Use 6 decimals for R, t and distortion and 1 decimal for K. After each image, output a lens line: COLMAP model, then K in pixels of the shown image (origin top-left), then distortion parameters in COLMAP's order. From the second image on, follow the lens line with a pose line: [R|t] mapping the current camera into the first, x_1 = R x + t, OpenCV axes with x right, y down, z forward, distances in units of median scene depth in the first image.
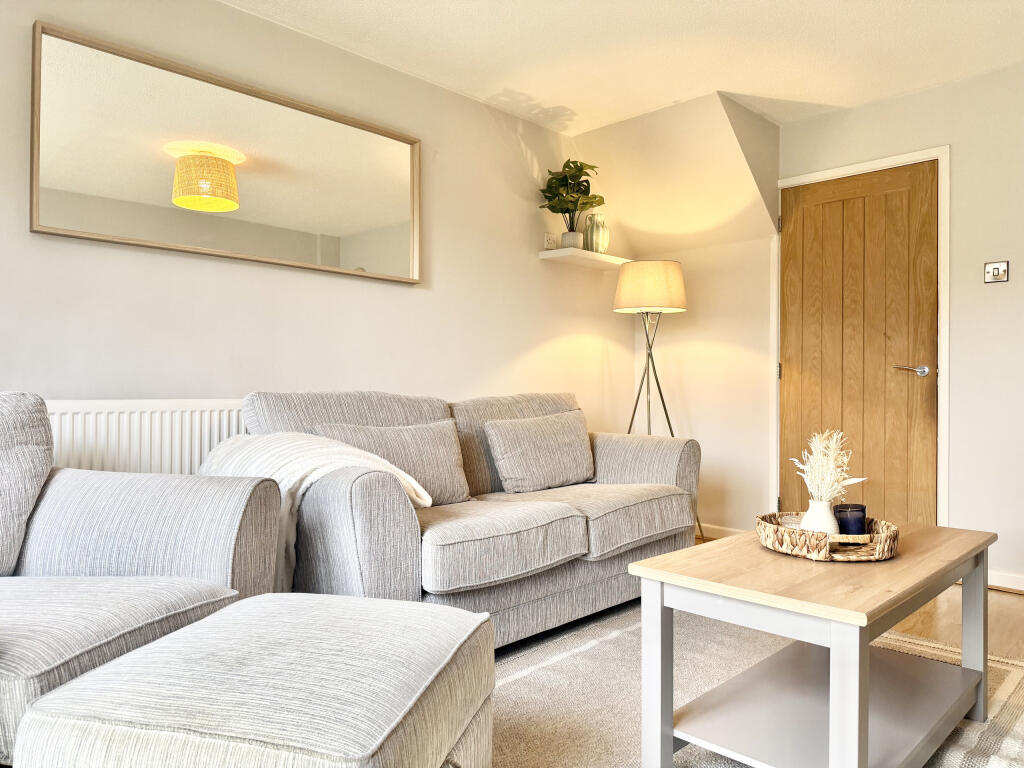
lens RADIAL K [[729.6, 0, 512.0], [0, 729.6, 384.0], [0, 0, 1]] dist [0.004191, 0.000561]
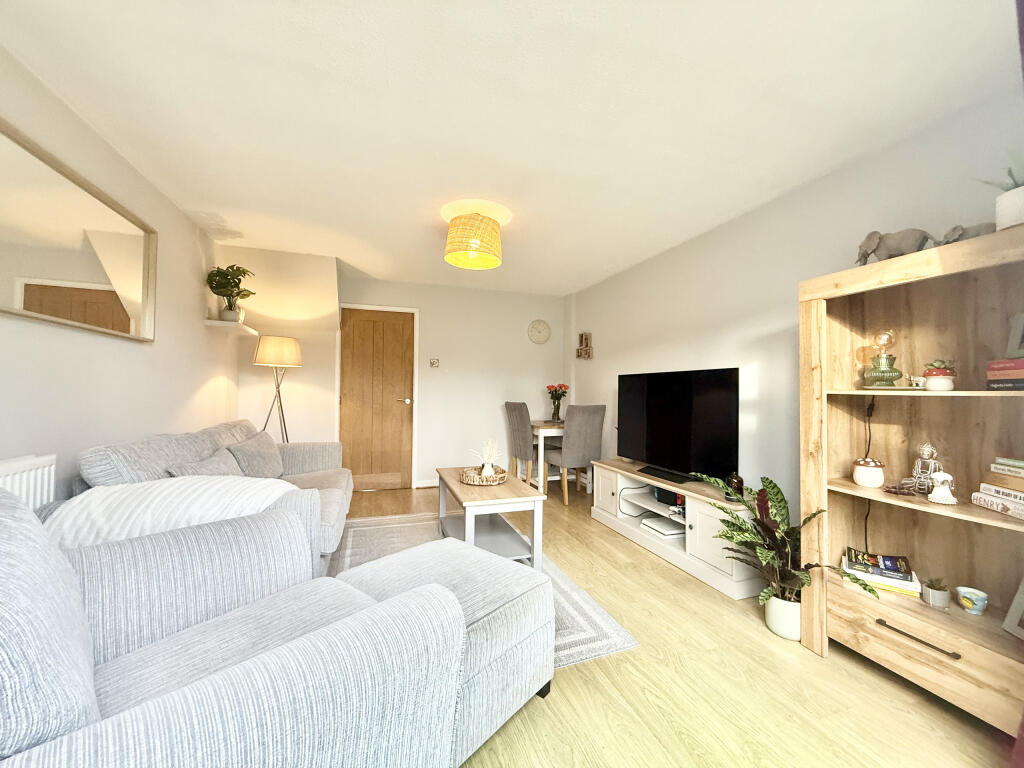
lens RADIAL K [[406.6, 0, 509.9], [0, 406.6, 384.2], [0, 0, 1]] dist [0.000561, 0.000198]
pose [[0.452968, 0.017912, 0.891347, -0.446272], [-0.015724, 0.999803, -0.012101, -0.061003], [-0.891388, -0.008535, 0.453160, 0.106955]]
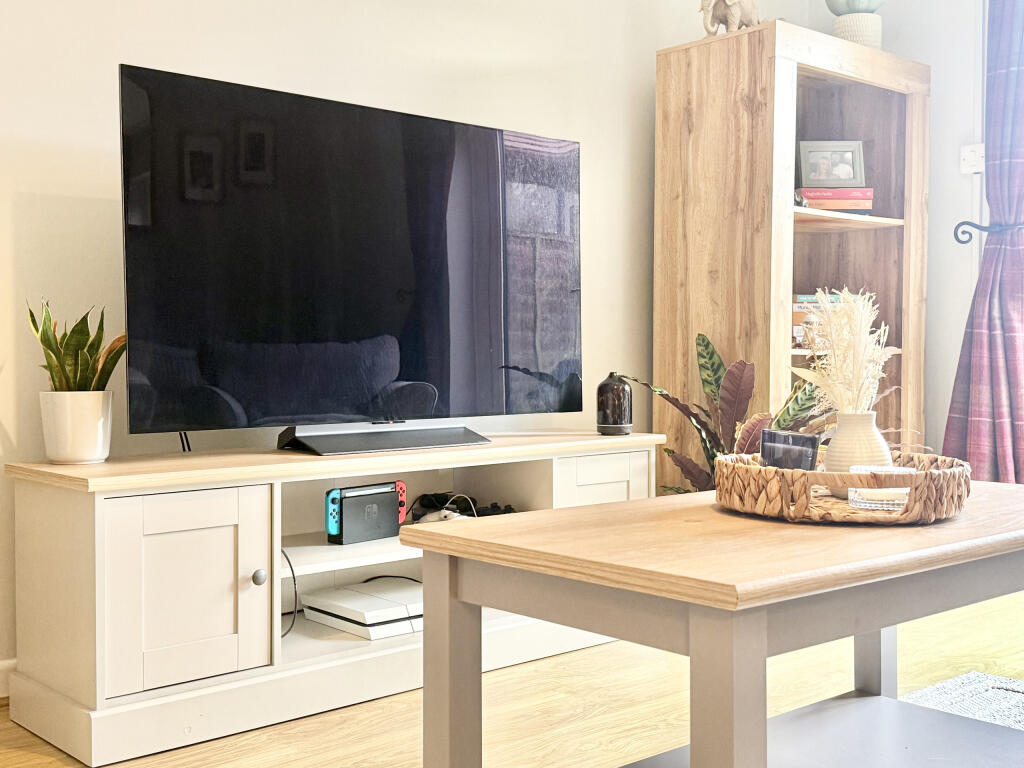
lens RADIAL K [[1178.3, 0, 517.1], [0, 1178.3, 381.3], [0, 0, 1]] dist [0.169250, -0.006314]
pose [[-0.998323, -0.001984, 0.057849, 0.320433], [-0.001185, 0.999904, 0.013836, 0.059866], [-0.057870, 0.013744, -0.998229, 0.956650]]
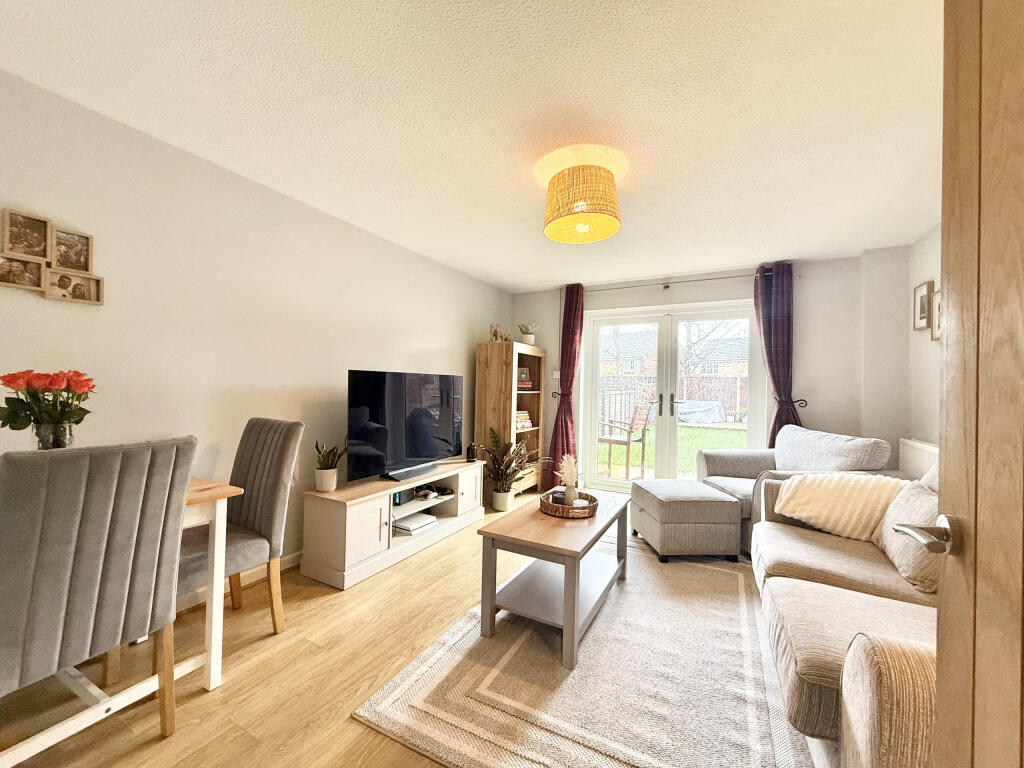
lens RADIAL K [[406.6, 0, 509.9], [0, 406.6, 384.2], [0, 0, 1]] dist [0.000561, 0.000198]
pose [[-0.960839, -0.023503, -0.276110, 0.493244], [-0.019507, 0.999662, -0.017212, -0.068390], [0.276421, -0.011152, -0.960972, 1.092500]]
